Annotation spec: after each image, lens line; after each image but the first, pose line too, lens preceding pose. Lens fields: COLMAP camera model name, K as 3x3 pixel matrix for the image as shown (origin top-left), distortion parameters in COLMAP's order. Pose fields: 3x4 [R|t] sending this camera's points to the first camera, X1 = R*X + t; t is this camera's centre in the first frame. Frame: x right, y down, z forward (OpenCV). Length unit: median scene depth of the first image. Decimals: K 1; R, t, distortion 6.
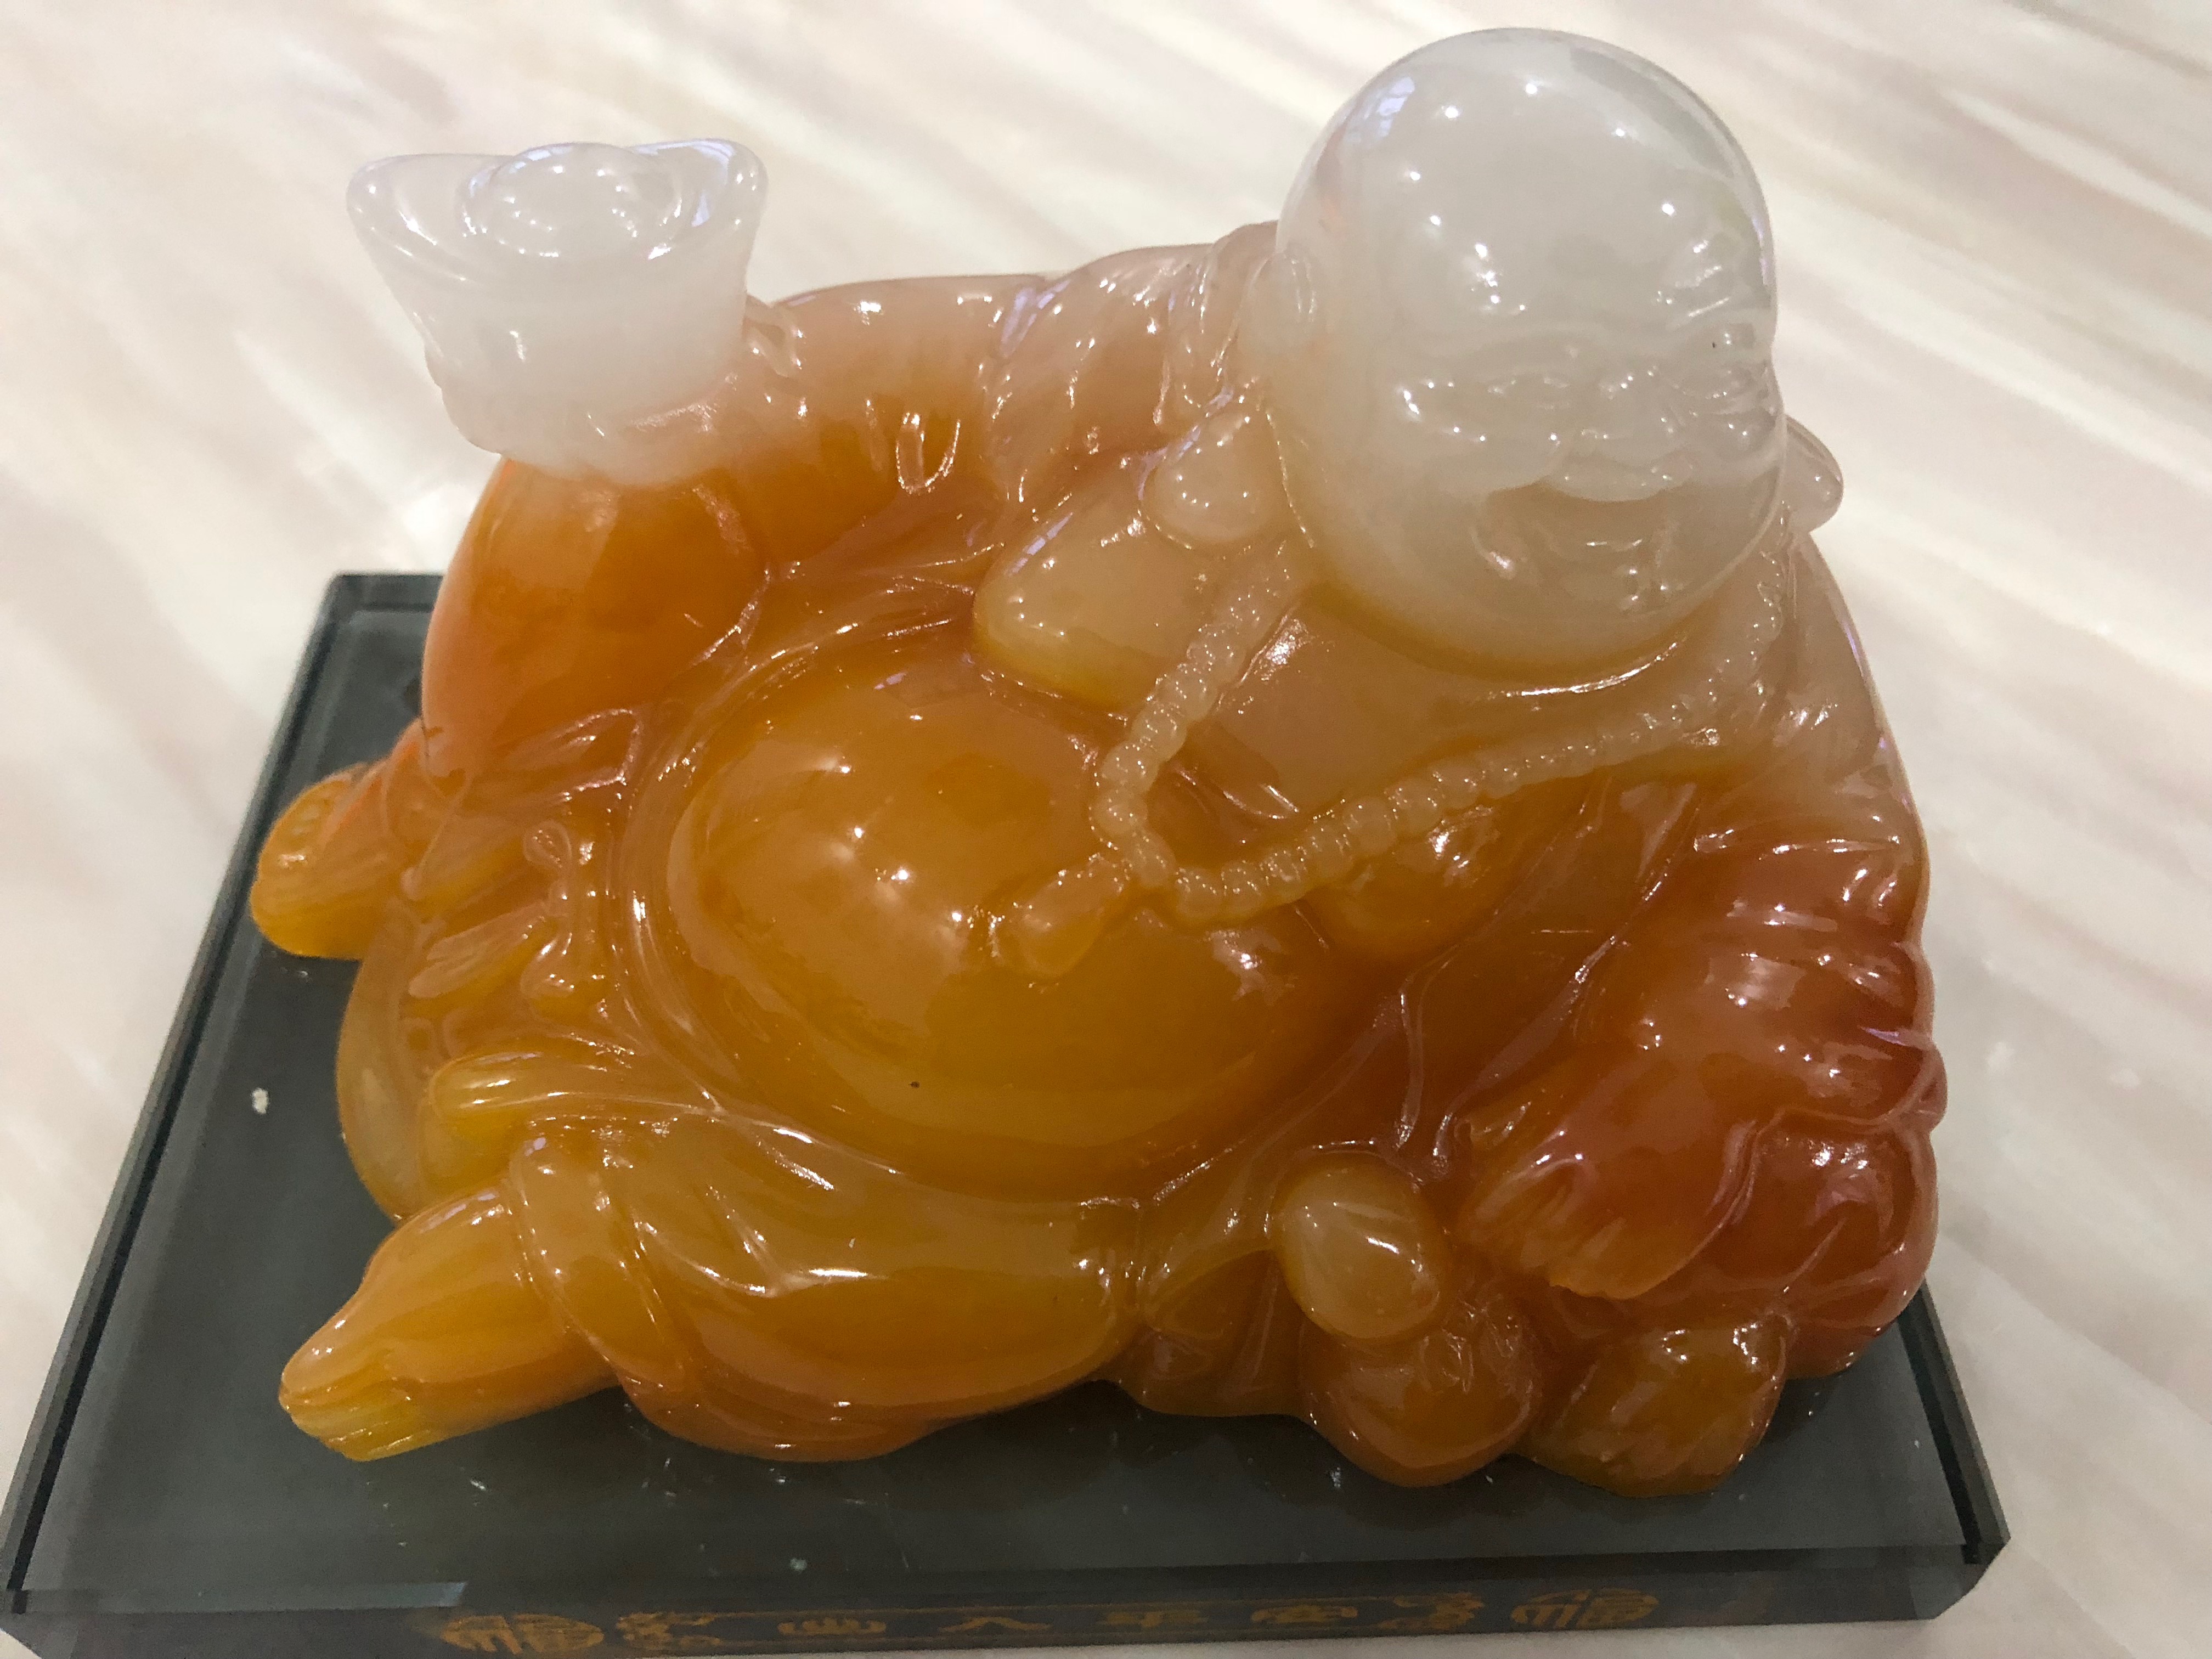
lens RADIAL K [[1835.1, 0, 1106.0], [0, 1835.1, 829.5], [0, 0, 1]] dist [-0.050010, 0.006945]
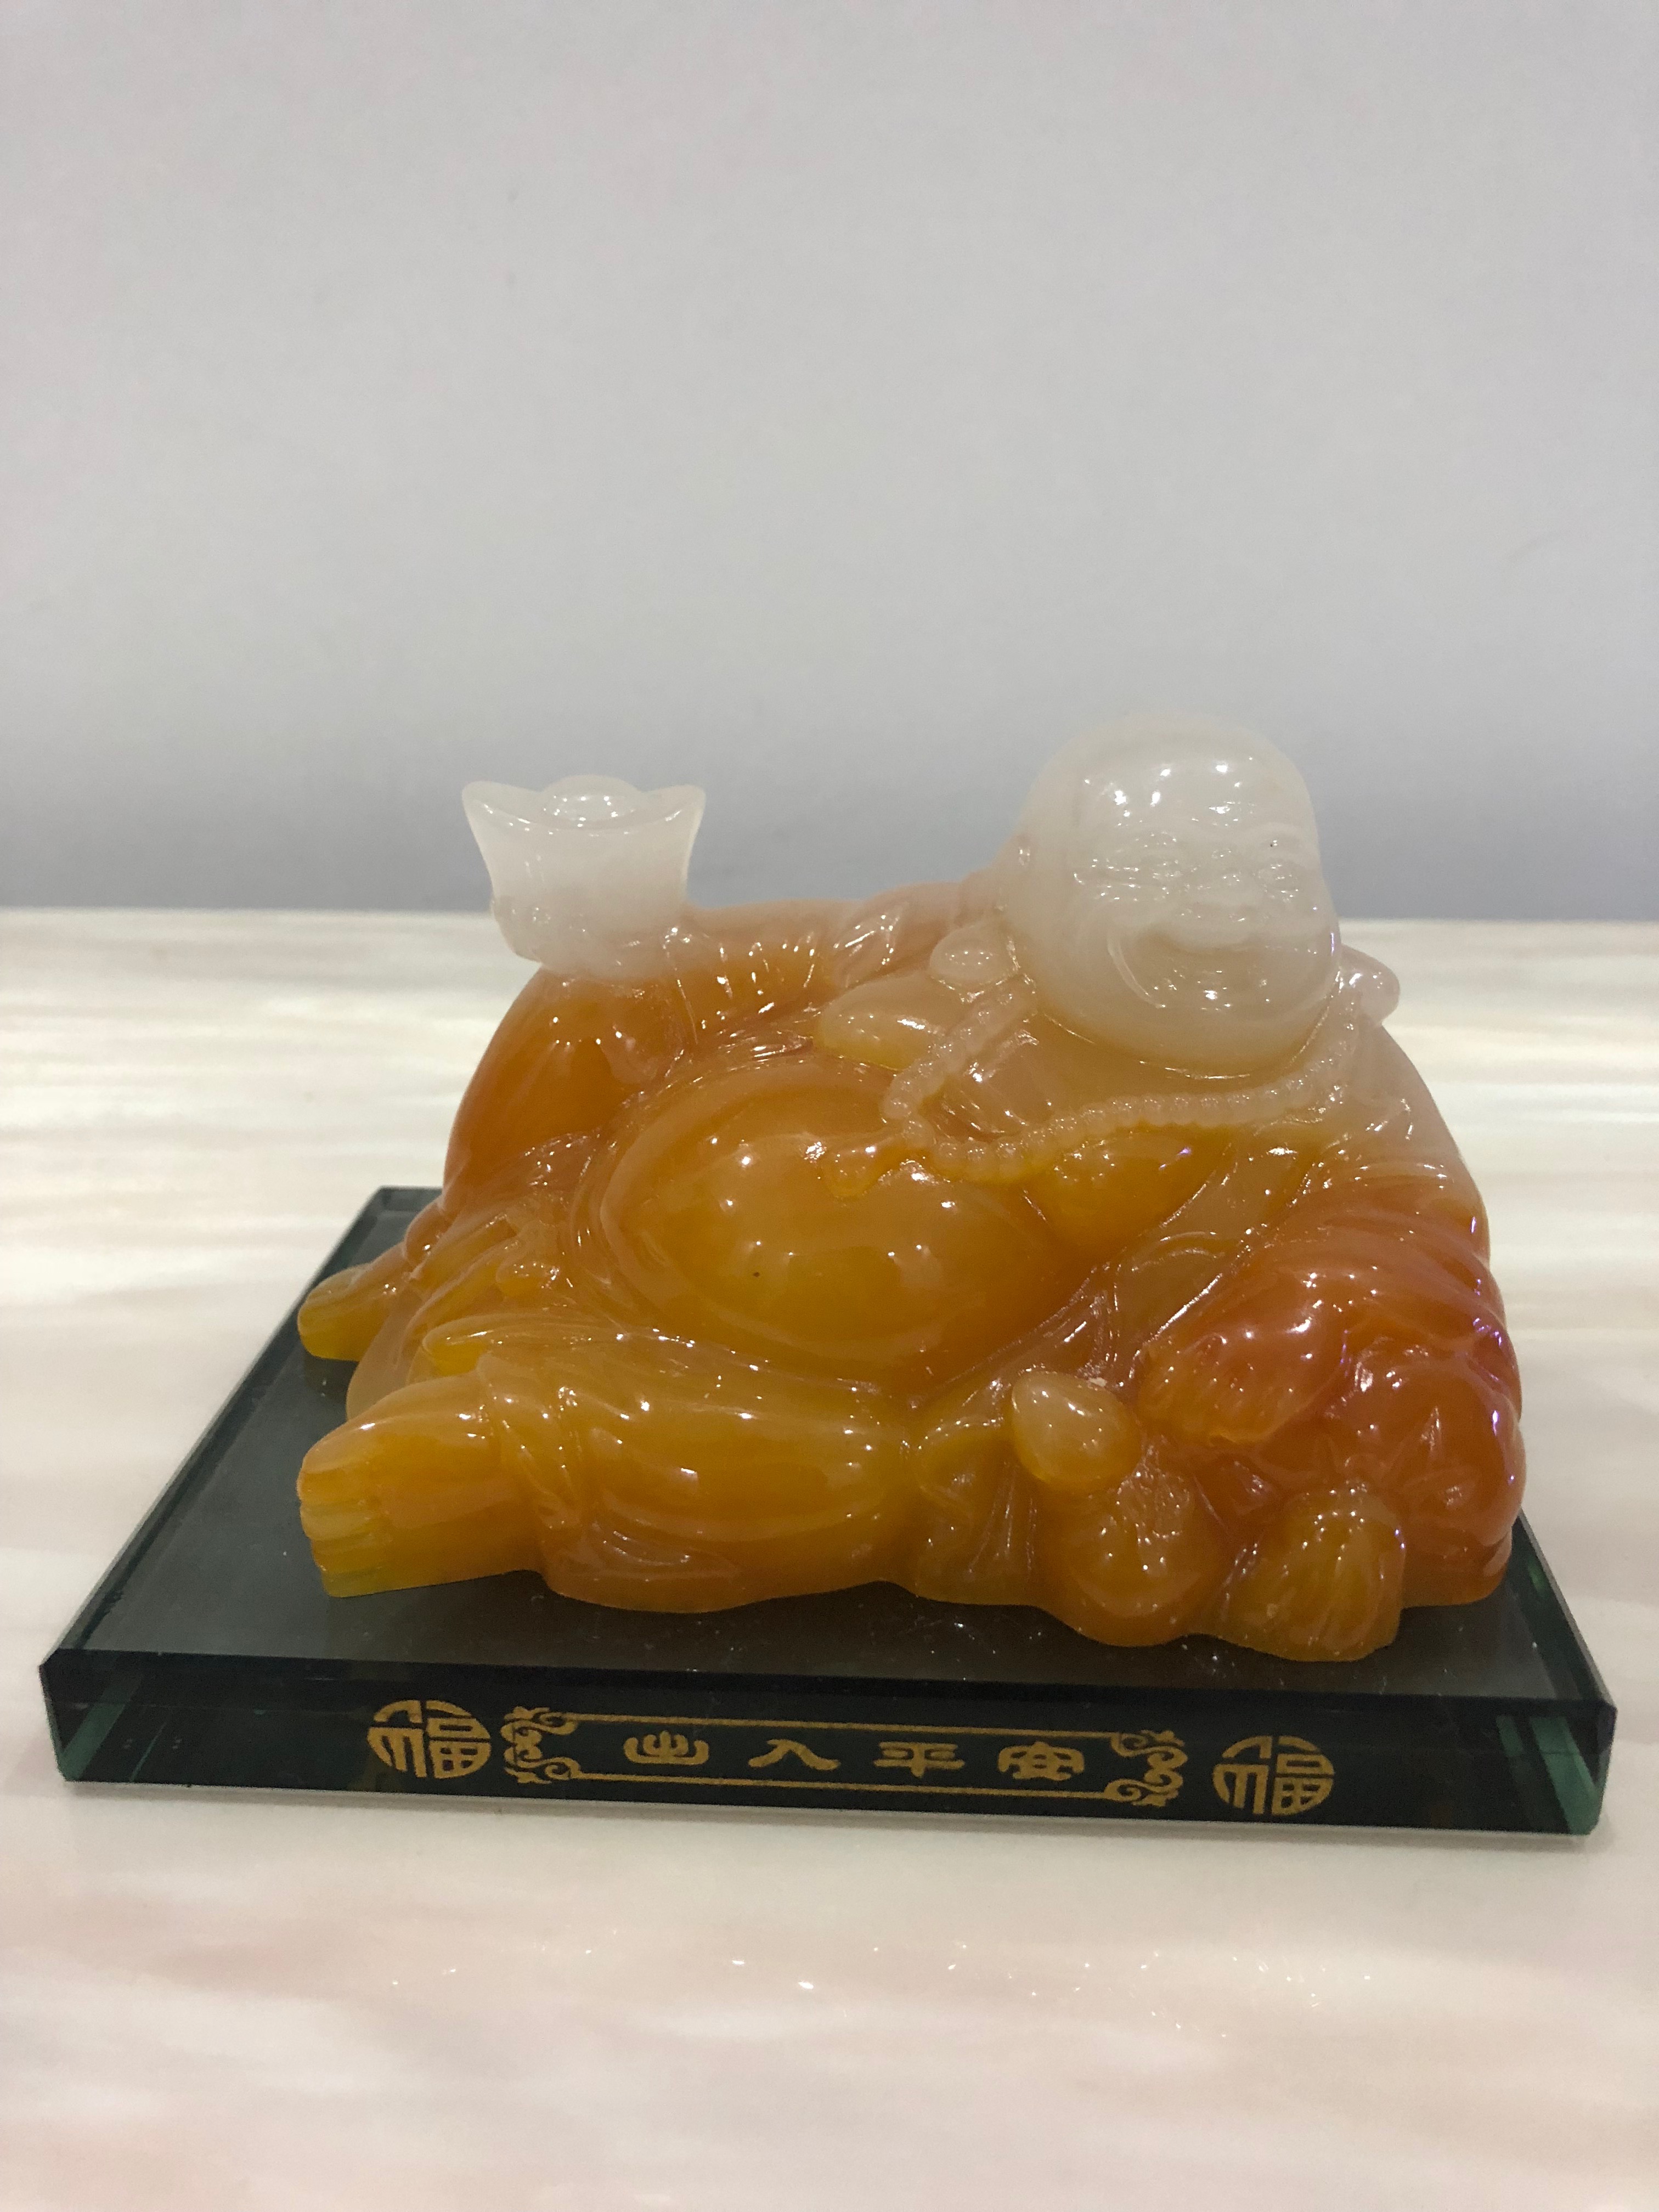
lens RADIAL K [[1835.1, 0, 829.5], [0, 1835.1, 1106.0], [0, 0, 1]] dist [-0.050010, 0.006945]
pose [[0.994904, 0.010080, -0.100317, 0.087827], [-0.056040, 0.882420, -0.467112, 0.645120], [0.083813, 0.470354, 0.878489, -0.330450]]
